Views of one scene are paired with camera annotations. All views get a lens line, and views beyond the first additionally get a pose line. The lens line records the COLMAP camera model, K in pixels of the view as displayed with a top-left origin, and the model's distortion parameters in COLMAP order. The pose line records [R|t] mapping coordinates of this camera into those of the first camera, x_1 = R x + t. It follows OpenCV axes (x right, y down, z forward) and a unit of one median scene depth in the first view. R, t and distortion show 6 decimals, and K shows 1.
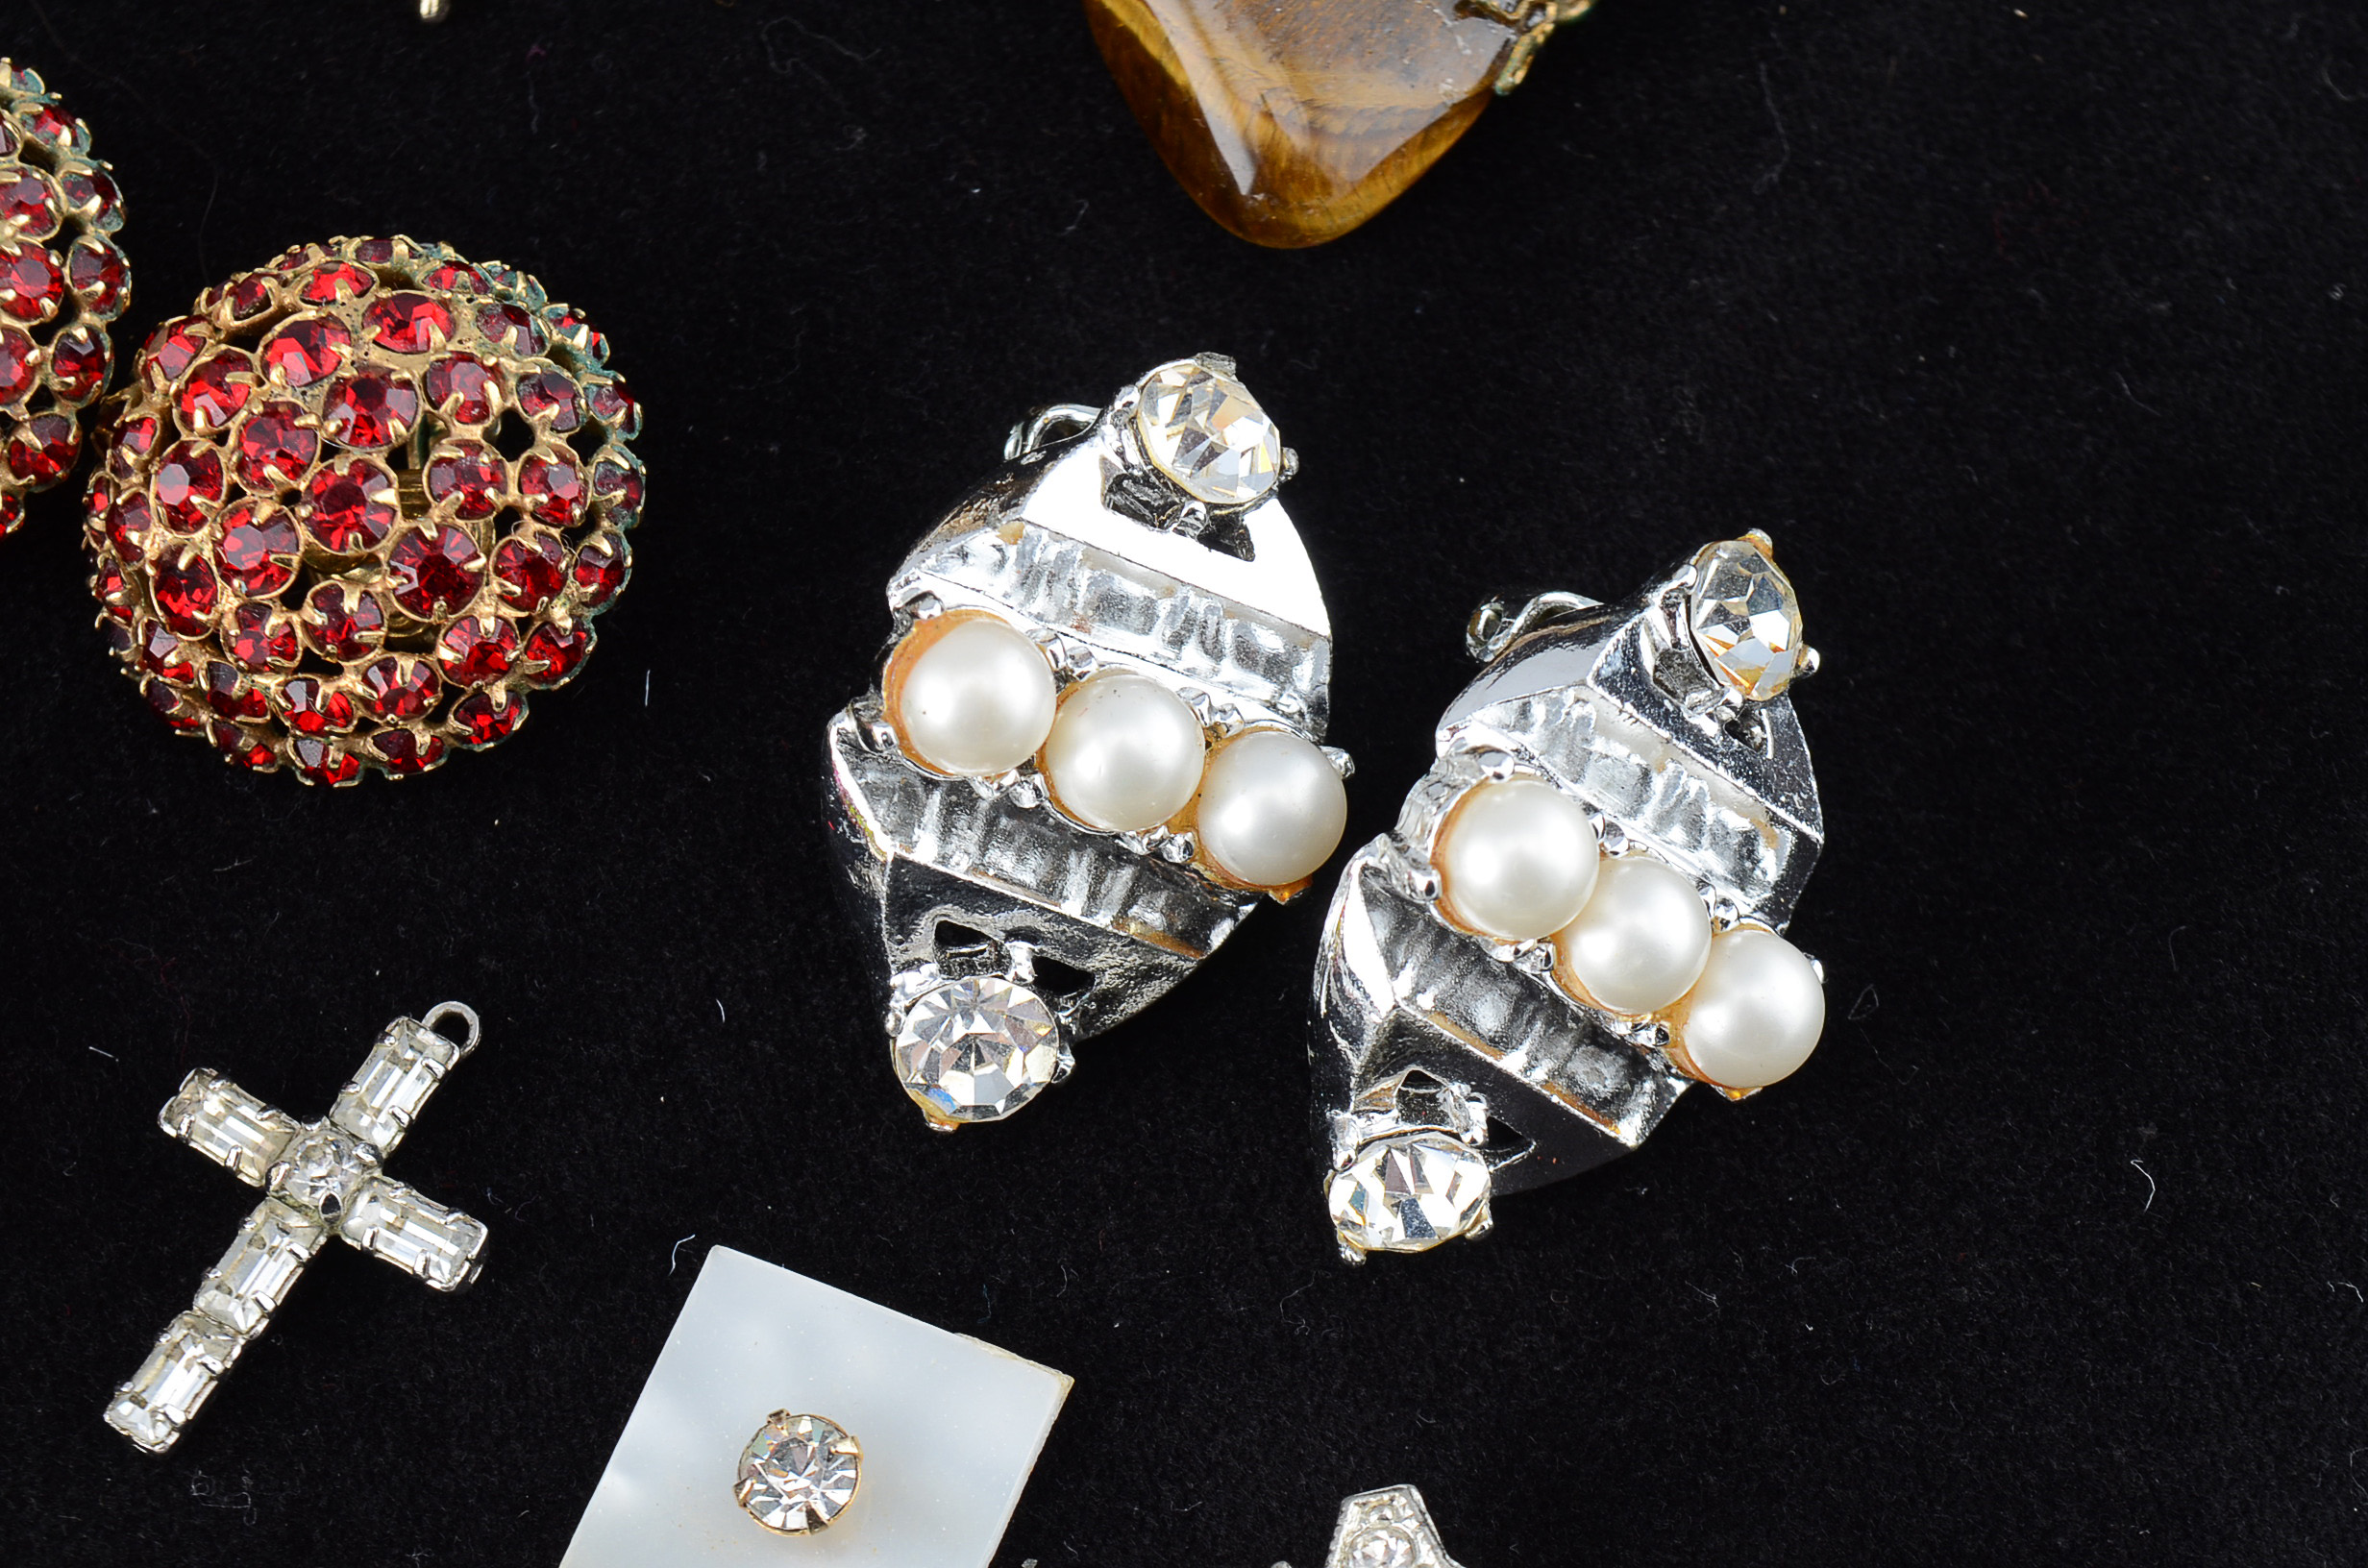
lens RADIAL K [[5144.7, 0, 1184.5], [0, 5144.7, 782.4], [0, 0, 1]] dist [0.023614, 0.000000]
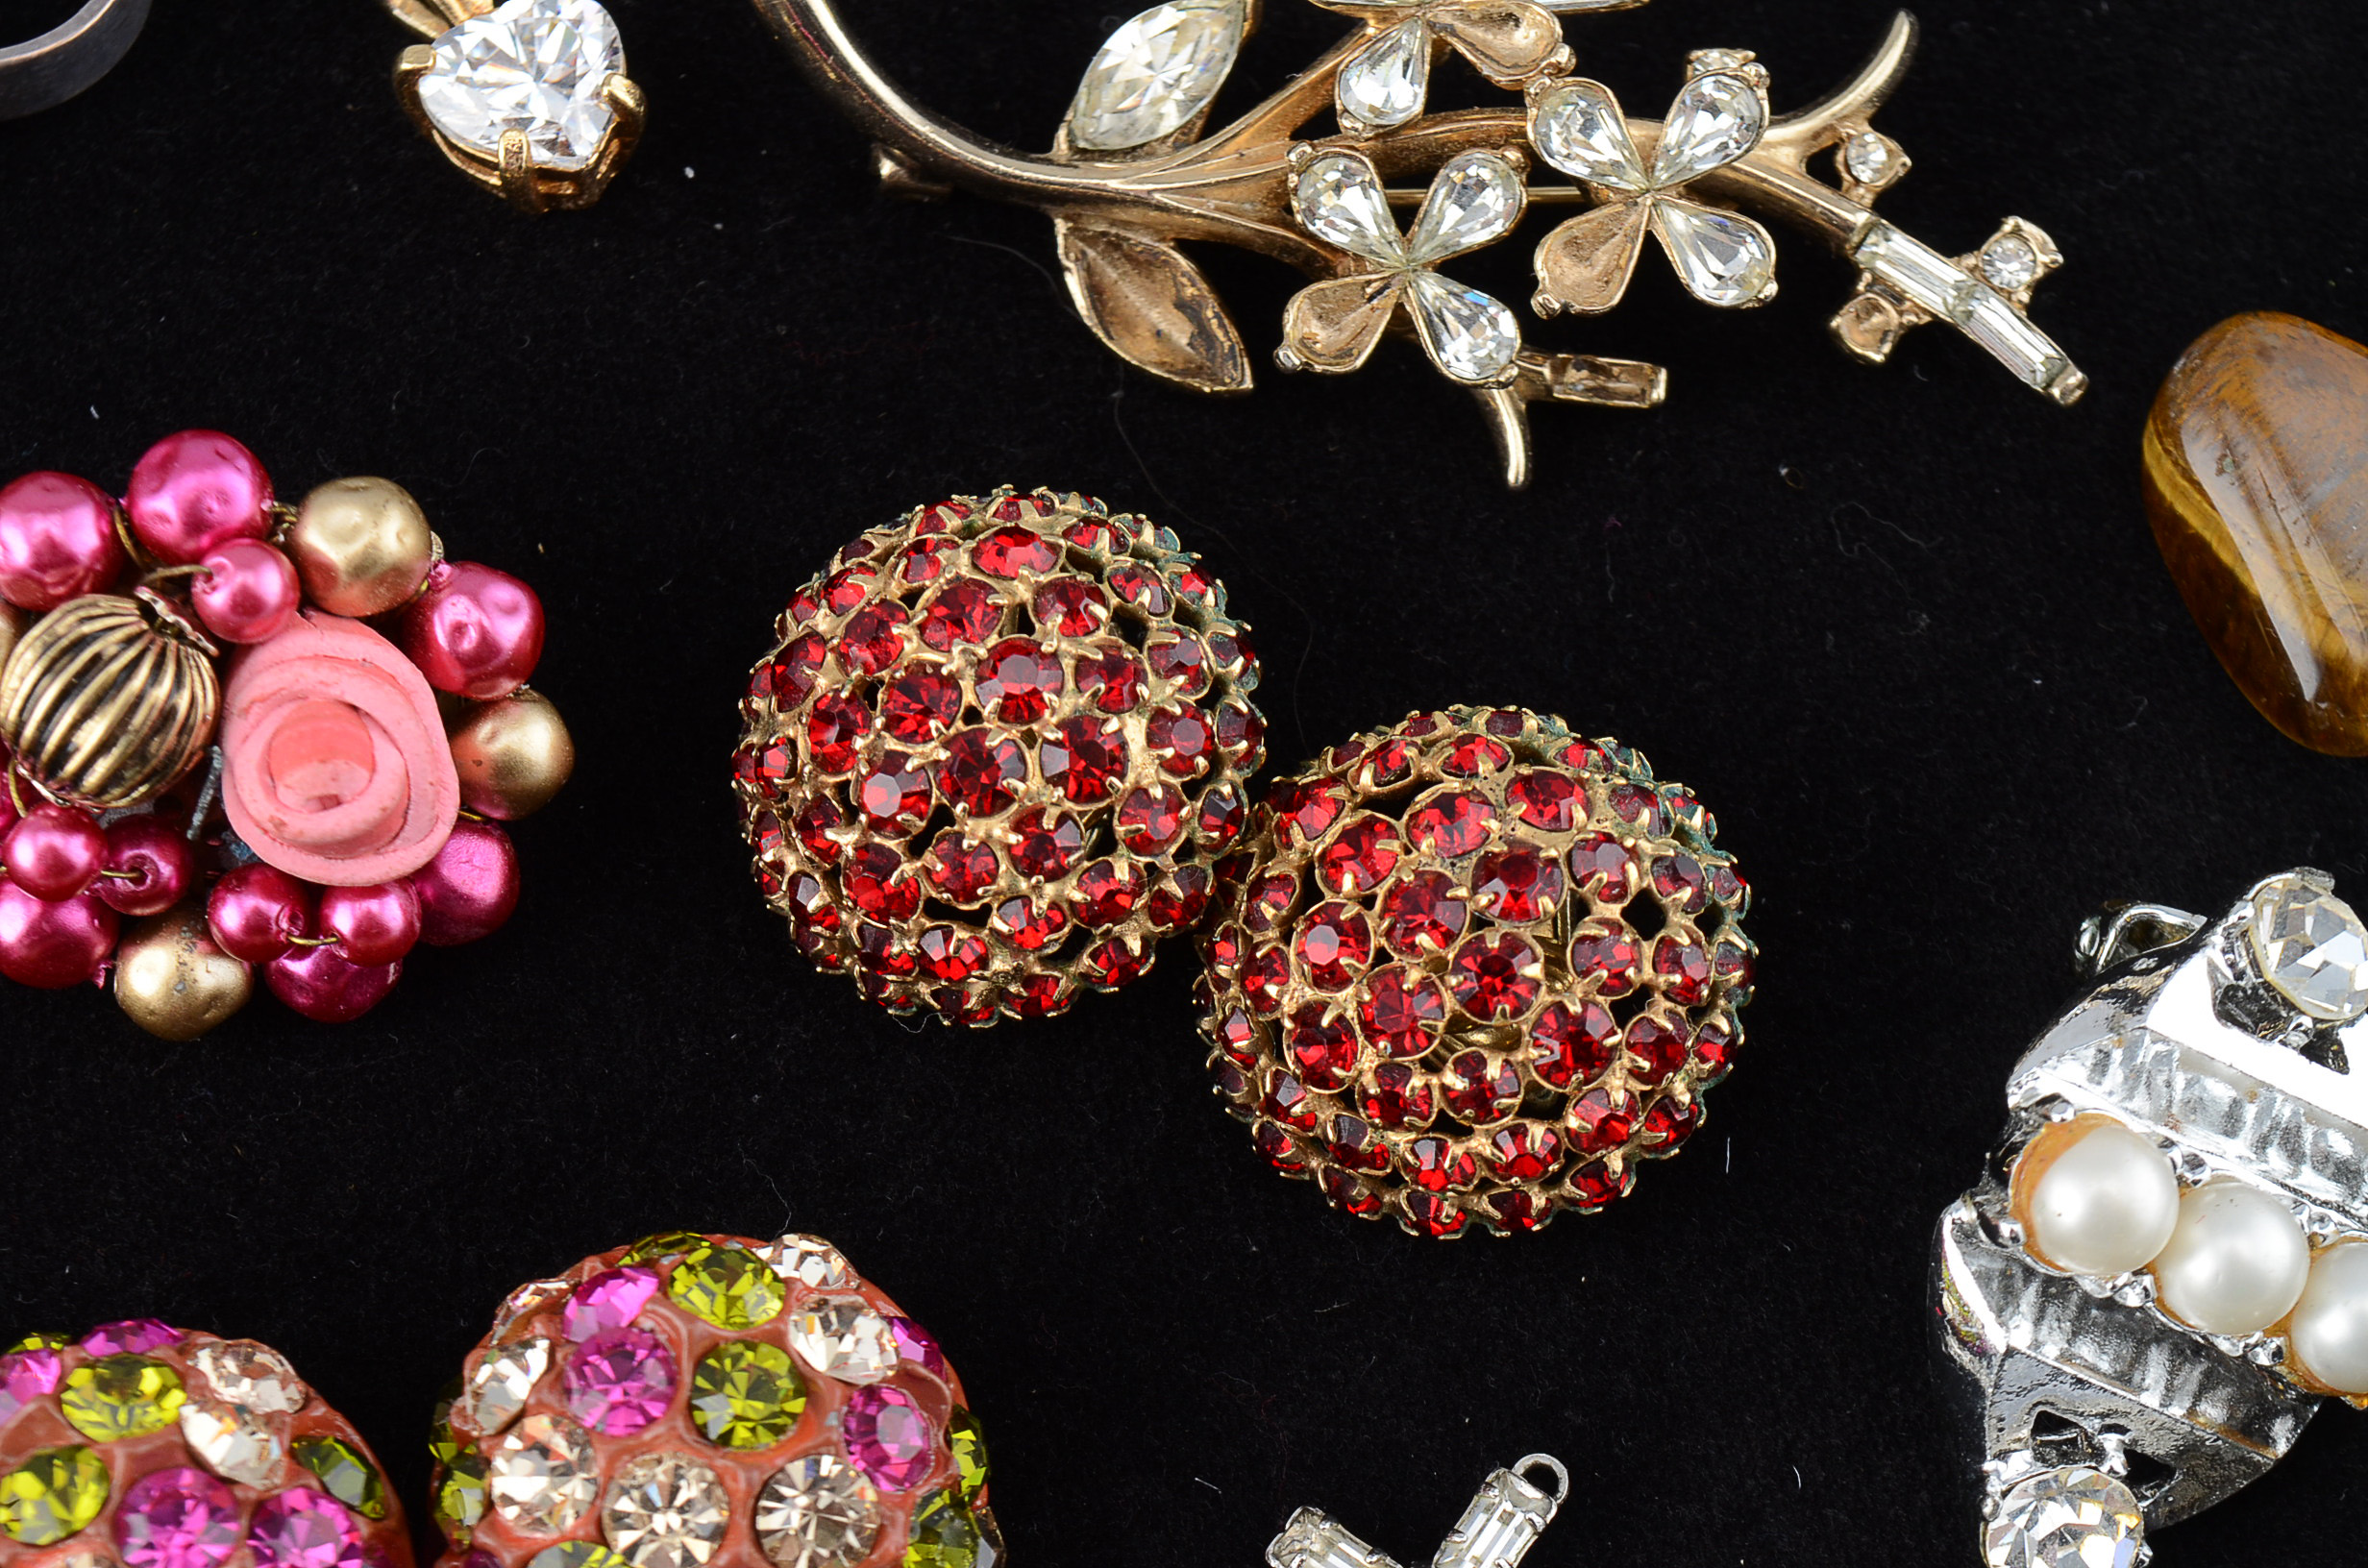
lens RADIAL K [[5144.7, 0, 1181.3], [0, 5144.7, 777.6], [0, 0, 1]] dist [0.023614, 0.000000]
pose [[0.997802, 0.056594, -0.034472, -0.188645], [-0.057984, 0.997485, -0.040769, -0.047007], [0.032078, 0.042678, 0.998574, -0.039645]]
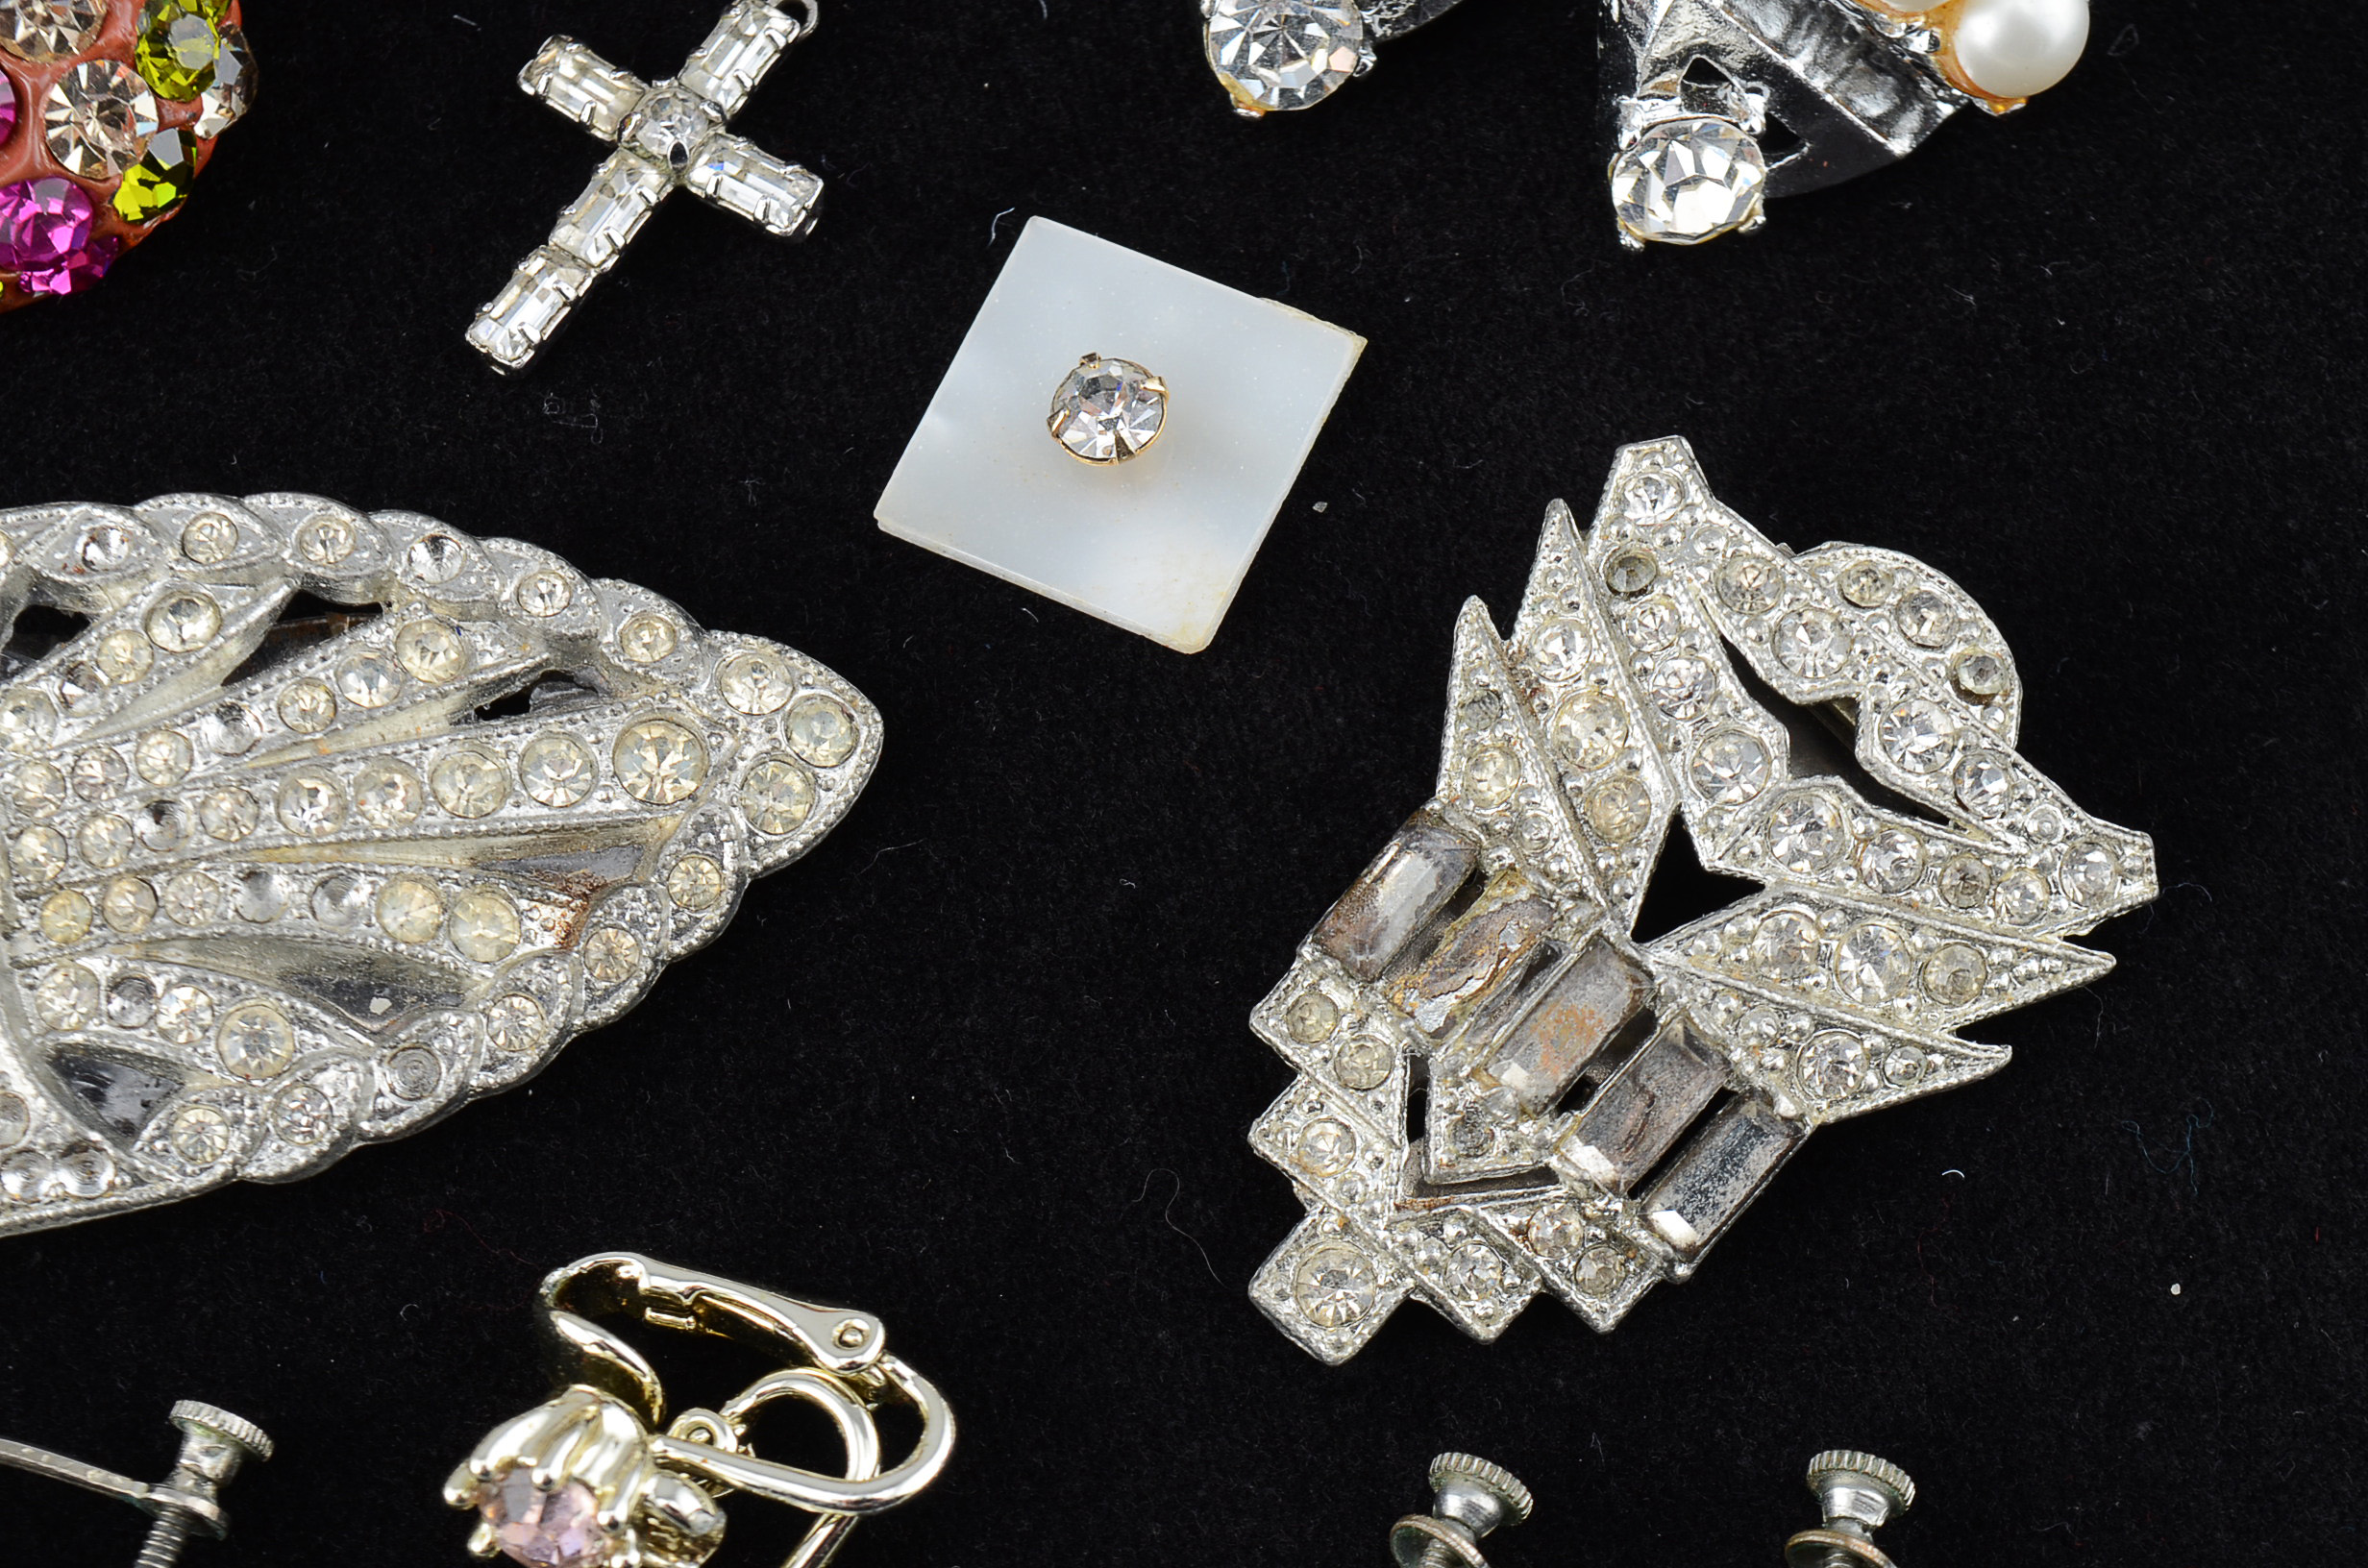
lens RADIAL K [[5144.7, 0, 1188.2], [0, 5144.7, 781.4], [0, 0, 1]] dist [0.023614, 0.000000]
pose [[0.998761, 0.036502, -0.033834, -0.018669], [-0.034682, 0.997997, 0.052901, 0.148950], [0.035697, -0.051662, 0.998026, -0.069085]]
